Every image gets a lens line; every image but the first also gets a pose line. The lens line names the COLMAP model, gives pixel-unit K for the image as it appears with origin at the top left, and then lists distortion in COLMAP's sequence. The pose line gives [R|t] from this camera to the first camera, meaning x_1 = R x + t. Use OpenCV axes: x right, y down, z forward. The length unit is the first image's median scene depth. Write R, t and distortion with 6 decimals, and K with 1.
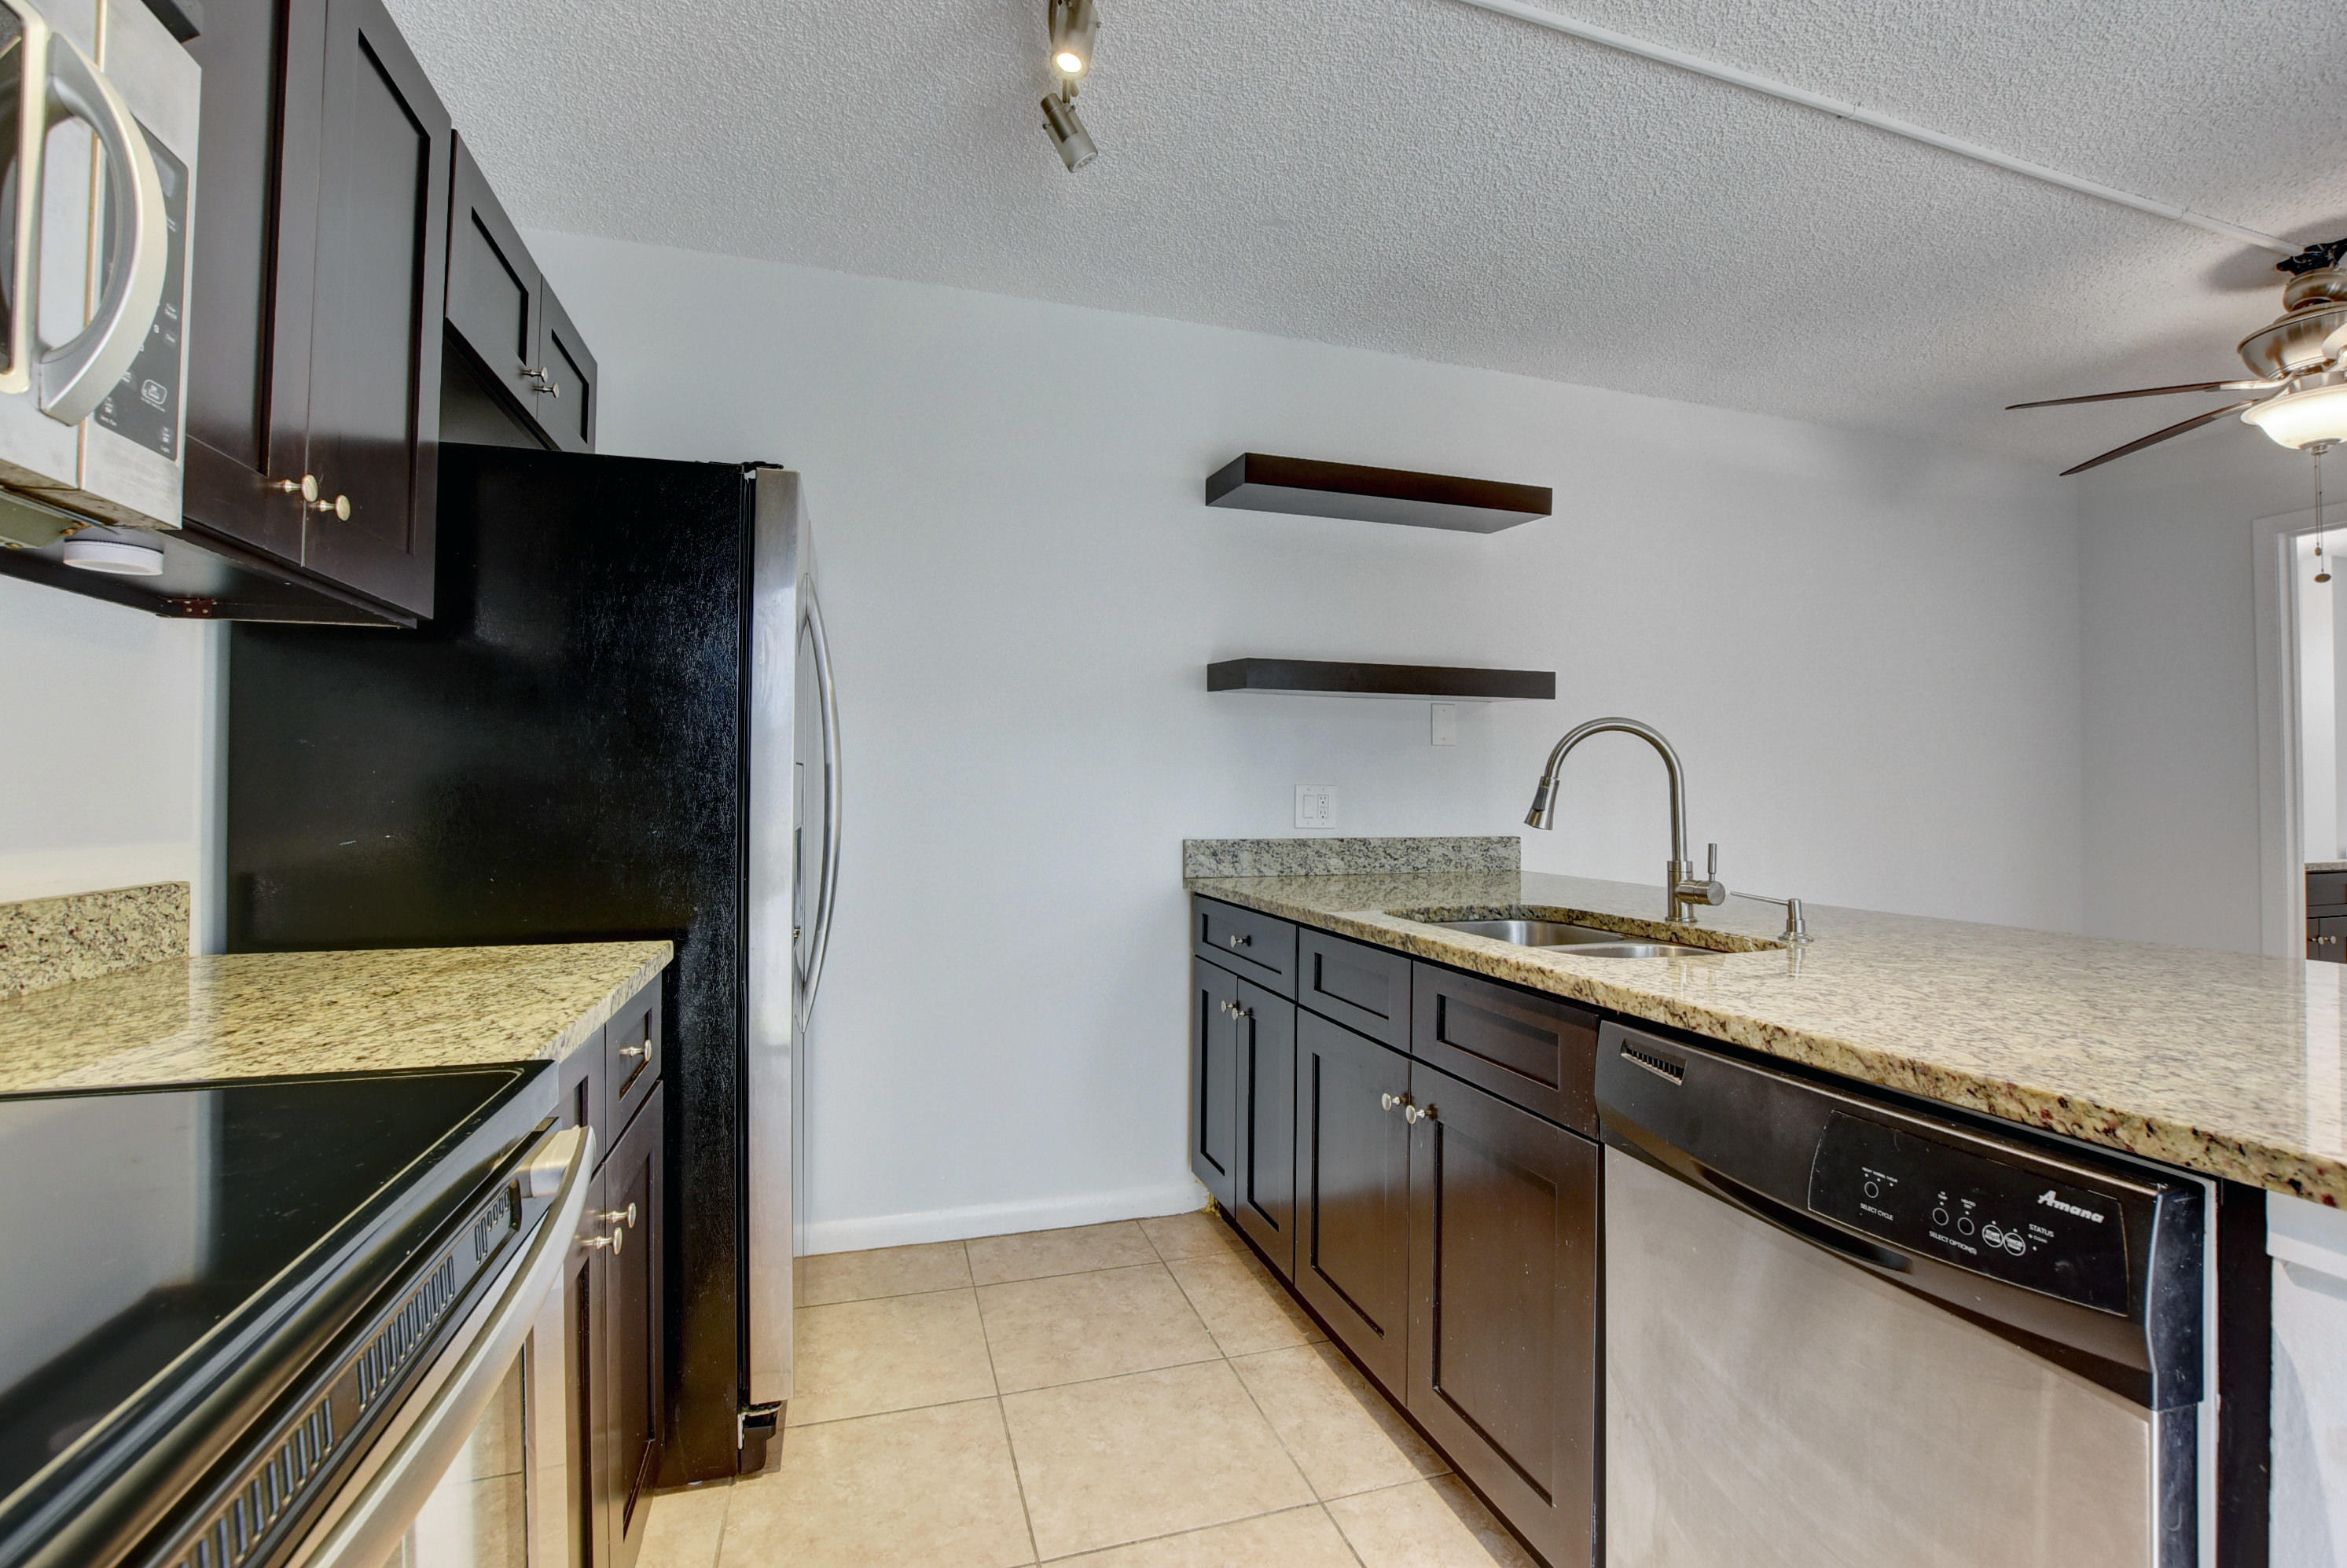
lens RADIAL K [[1037.5, 0, 1187.4], [0, 1037.5, 774.2], [0, 0, 1]] dist [-0.044352, 0.009343]
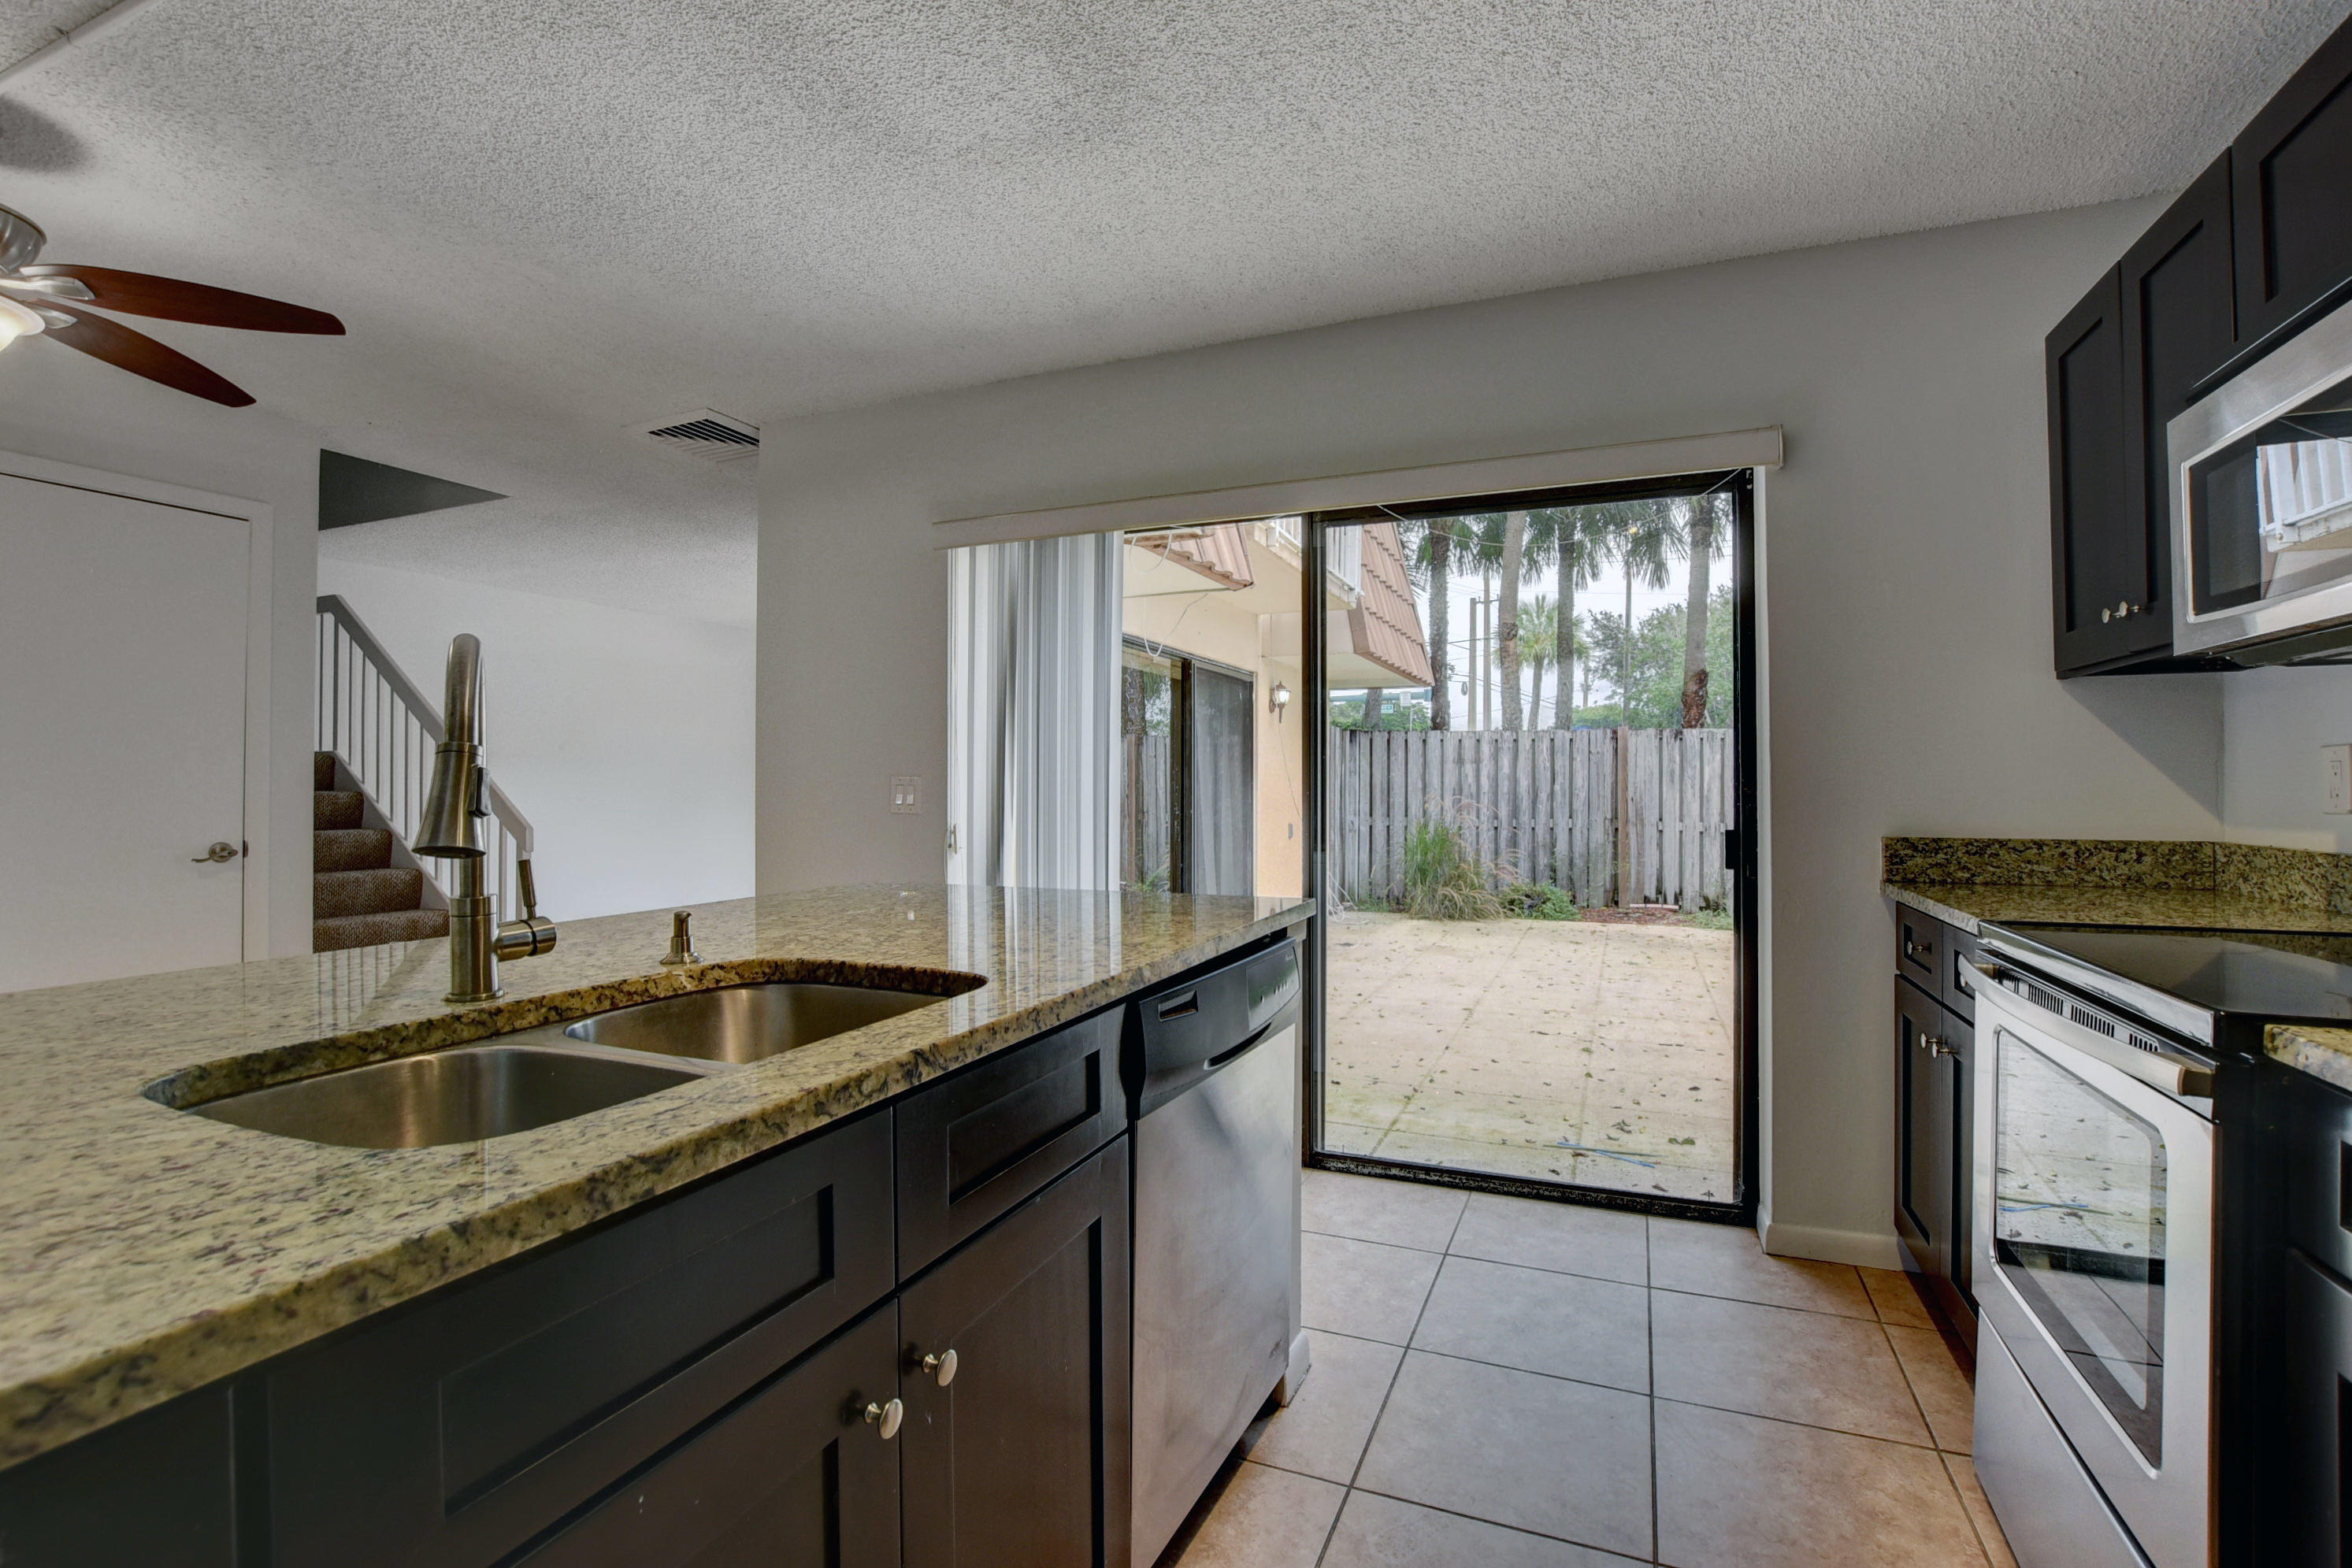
lens RADIAL K [[1039.7, 0, 1190.0], [0, 1039.7, 774.2], [0, 0, 1]] dist [-0.044352, 0.009343]
pose [[-0.758933, 0.002823, 0.651163, -0.223592], [-0.015193, 0.999642, -0.022040, 0.026046], [-0.650992, -0.026620, -0.758618, 1.290880]]
